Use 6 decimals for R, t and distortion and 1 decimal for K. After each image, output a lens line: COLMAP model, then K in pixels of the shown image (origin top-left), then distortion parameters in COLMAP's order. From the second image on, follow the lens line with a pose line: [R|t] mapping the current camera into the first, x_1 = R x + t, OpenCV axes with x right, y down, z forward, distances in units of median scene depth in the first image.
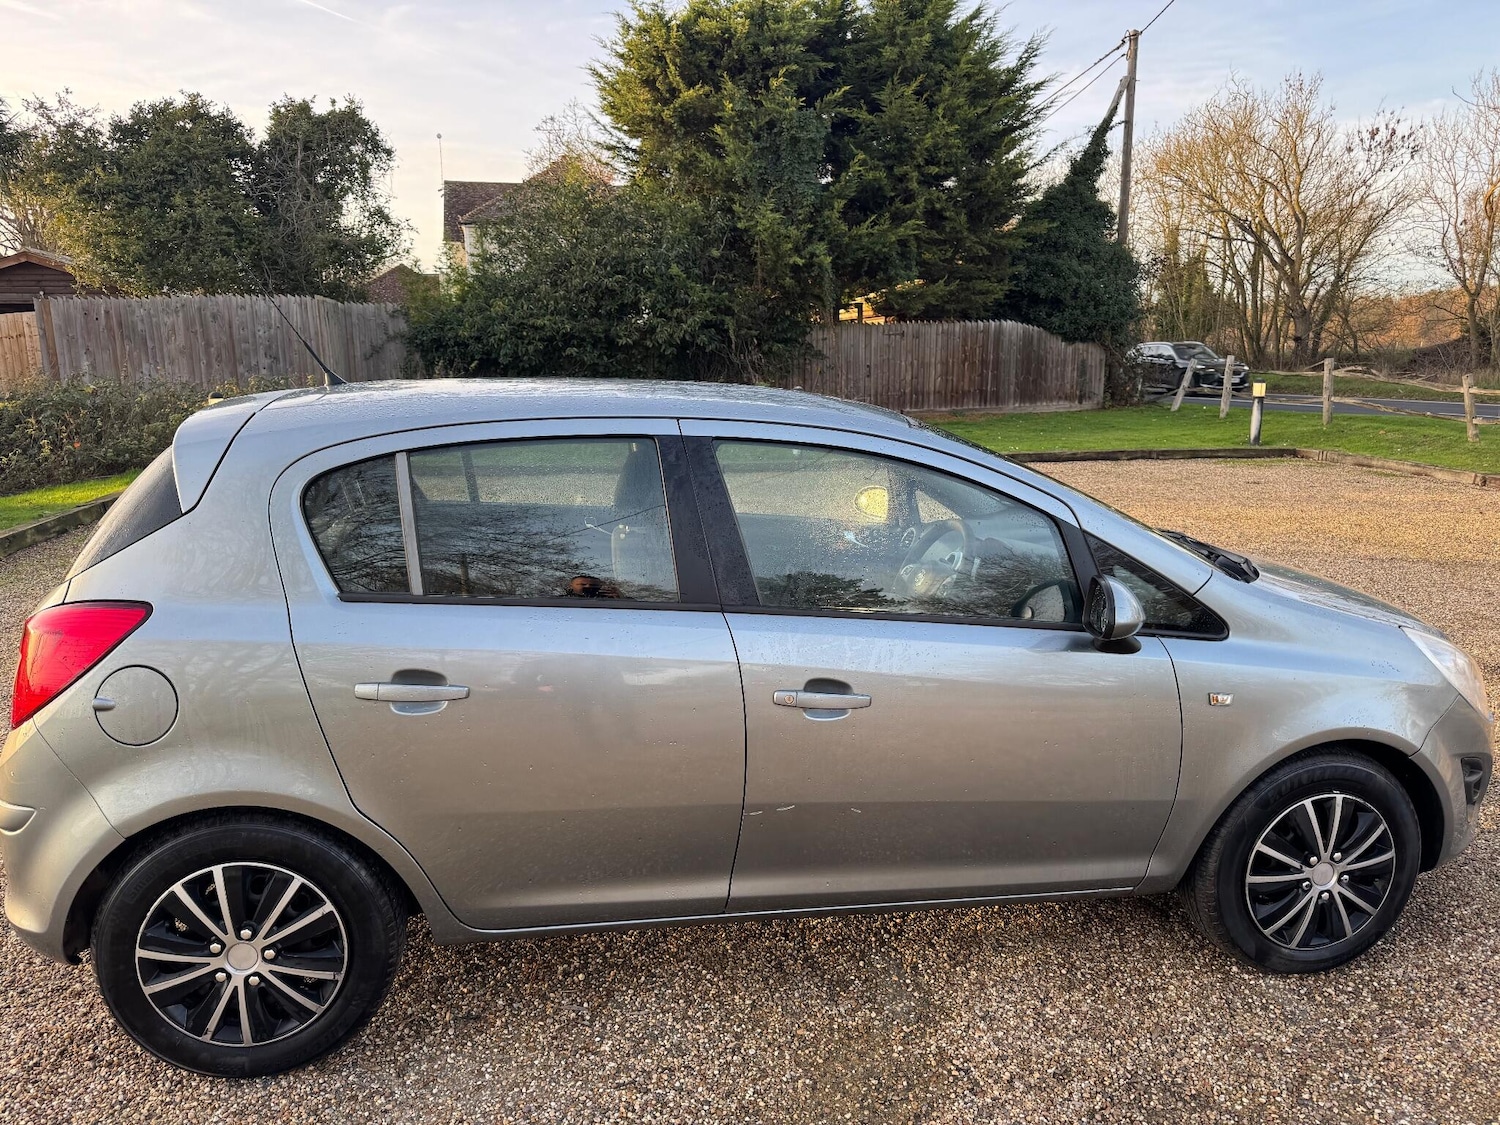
lens RADIAL K [[1036.5, 0, 746.2], [0, 1036.5, 595.0], [0, 0, 1]] dist [0.052284, -0.079207]
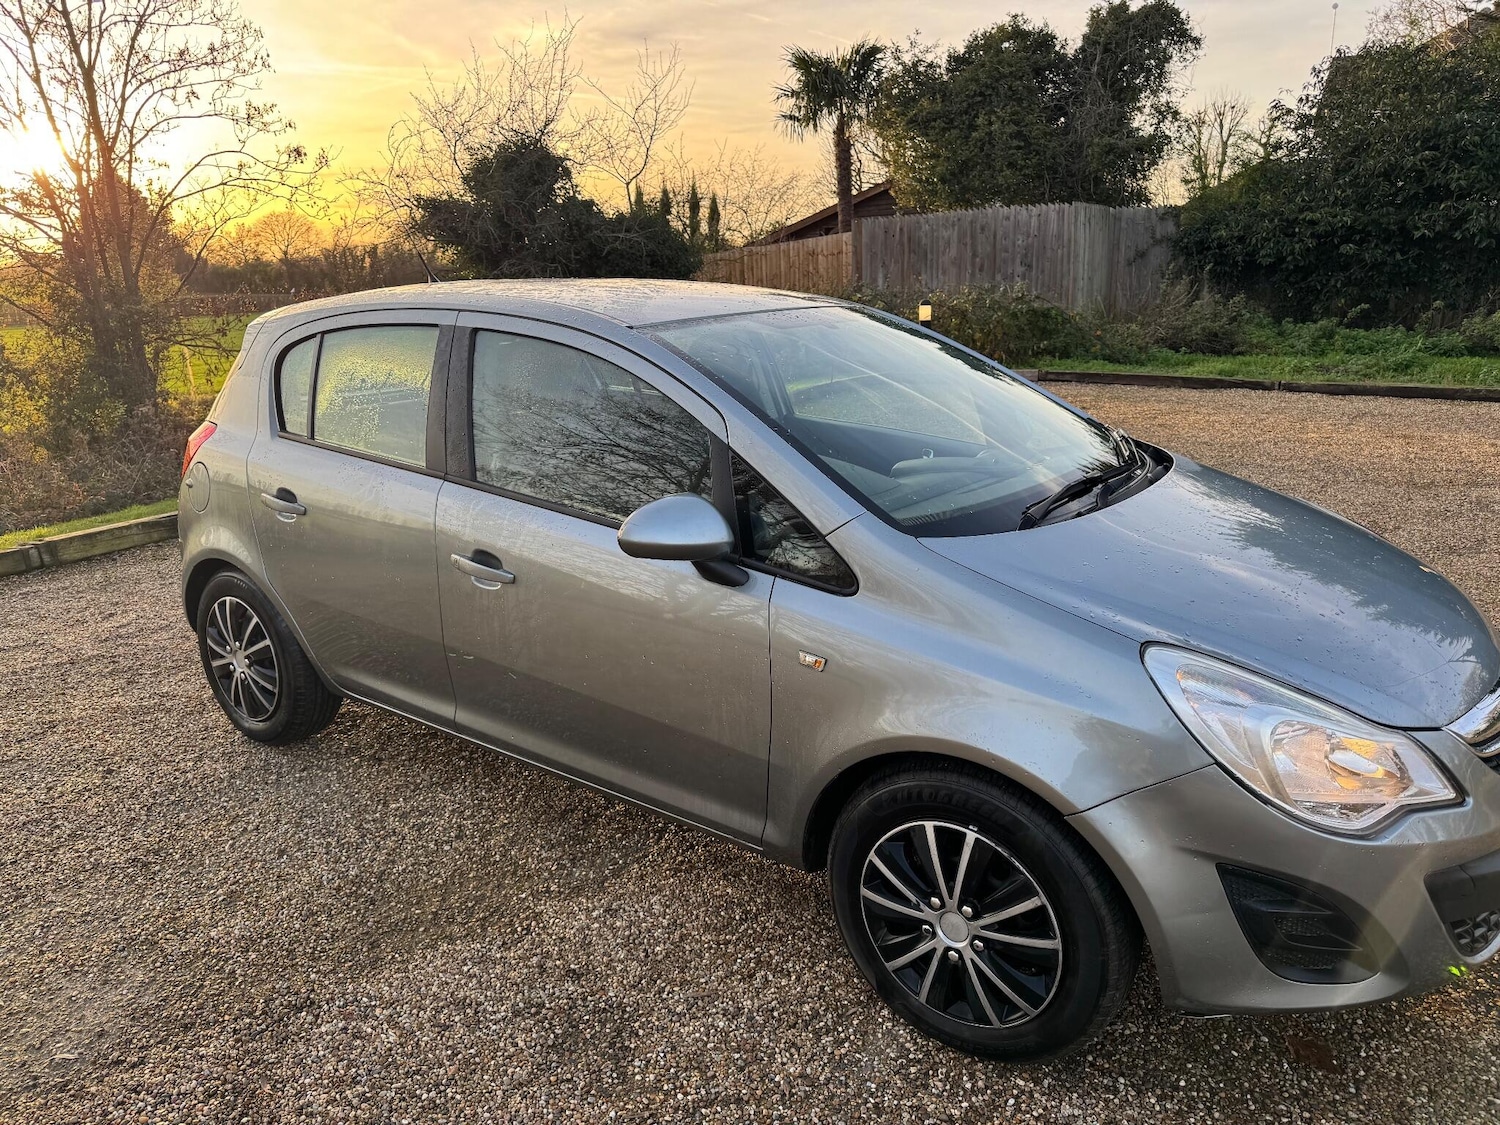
lens RADIAL K [[1044.1, 0, 757.6], [0, 1044.1, 582.5], [0, 0, 1]] dist [0.030704, -0.039060]
pose [[0.702929, 0.185350, -0.686685, 0.115578], [-0.136212, 0.982659, 0.125806, -0.007073], [0.698096, 0.005102, 0.715986, 0.043455]]
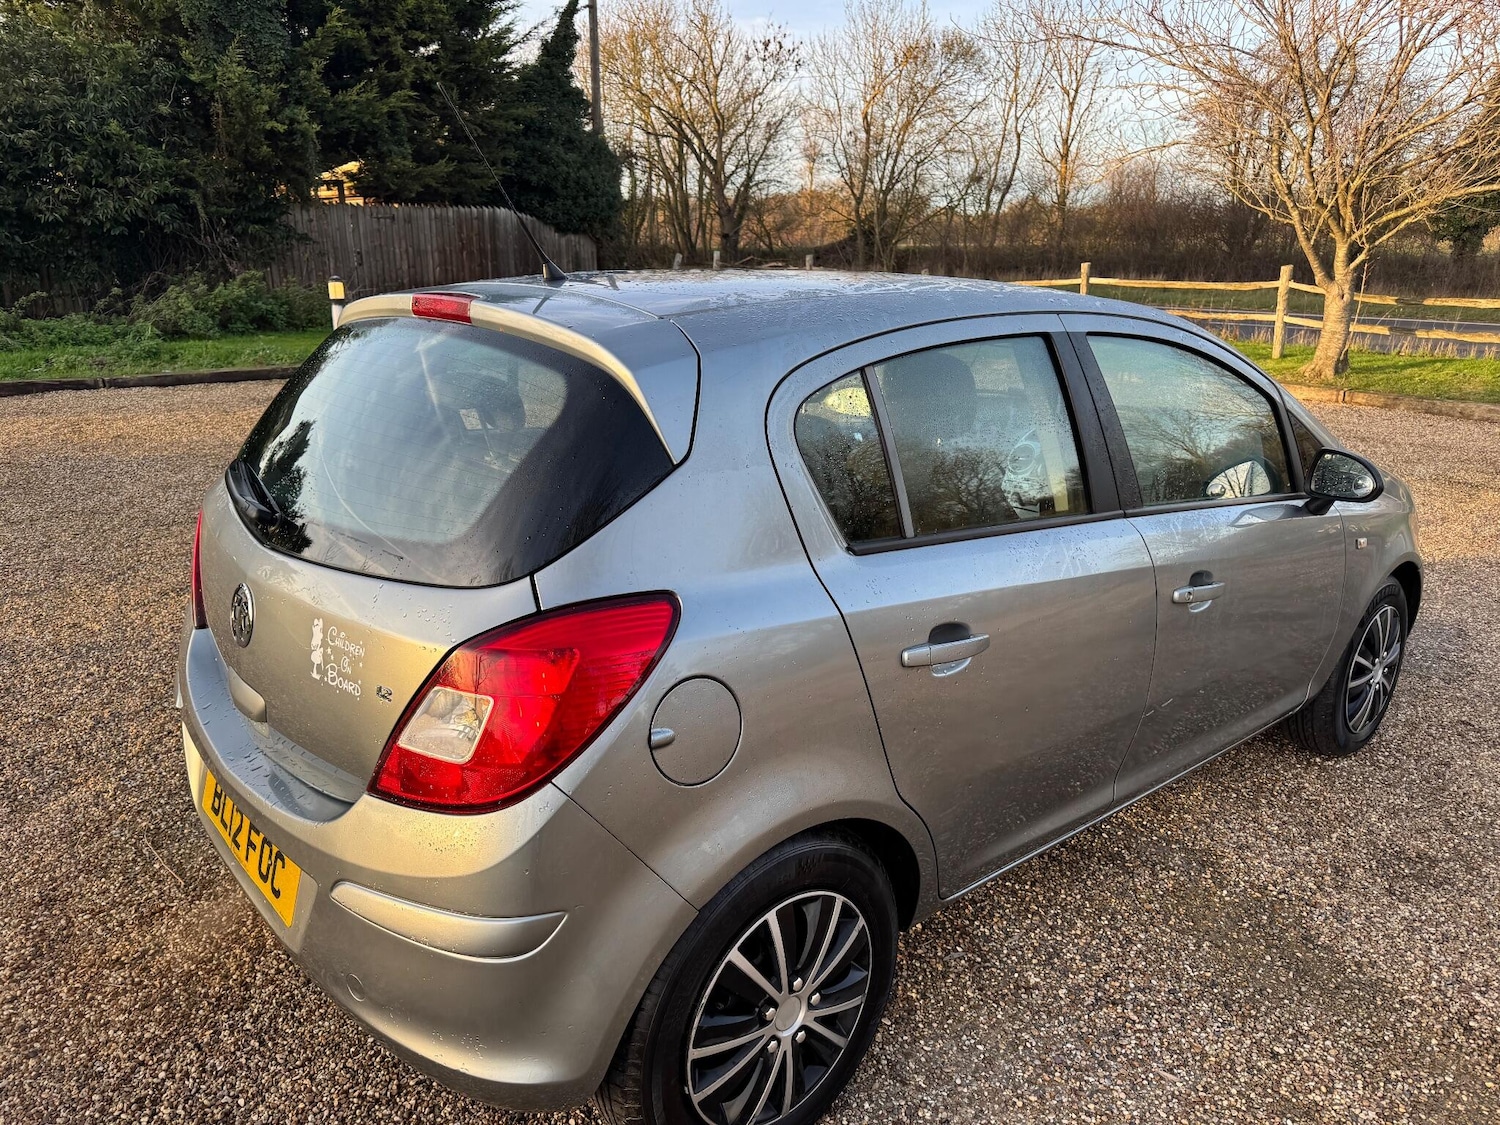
lens RADIAL K [[1044.1, 0, 757.6], [0, 1044.1, 582.5], [0, 0, 1]] dist [0.030704, -0.039060]
pose [[0.856536, -0.141251, 0.496382, -0.093125], [0.098098, 0.988841, 0.112113, -0.007807], [-0.506679, -0.047335, 0.860834, 0.036845]]
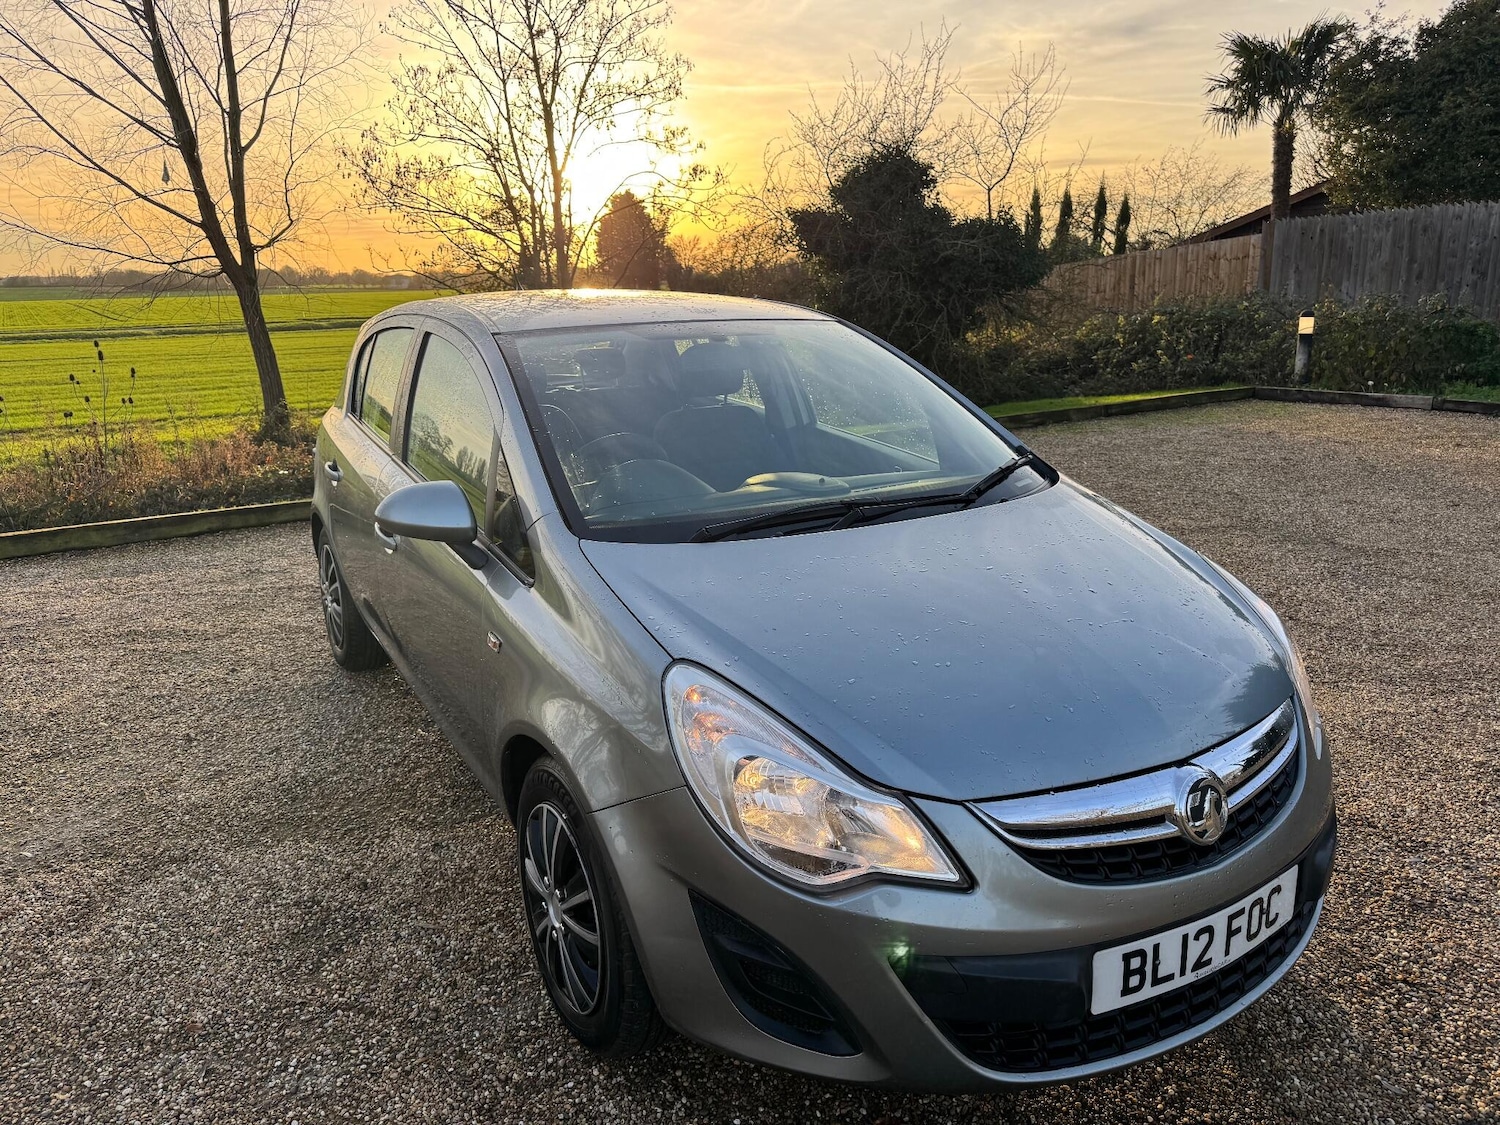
lens RADIAL K [[1049.5, 0, 753.3], [0, 1049.5, 588.0], [0, 0, 1]] dist [0.022819, -0.029125]
pose [[0.355685, 0.248833, -0.900872, 0.158122], [-0.191525, 0.962855, 0.190335, -0.018951], [0.914771, 0.104840, 0.390131, 0.098947]]
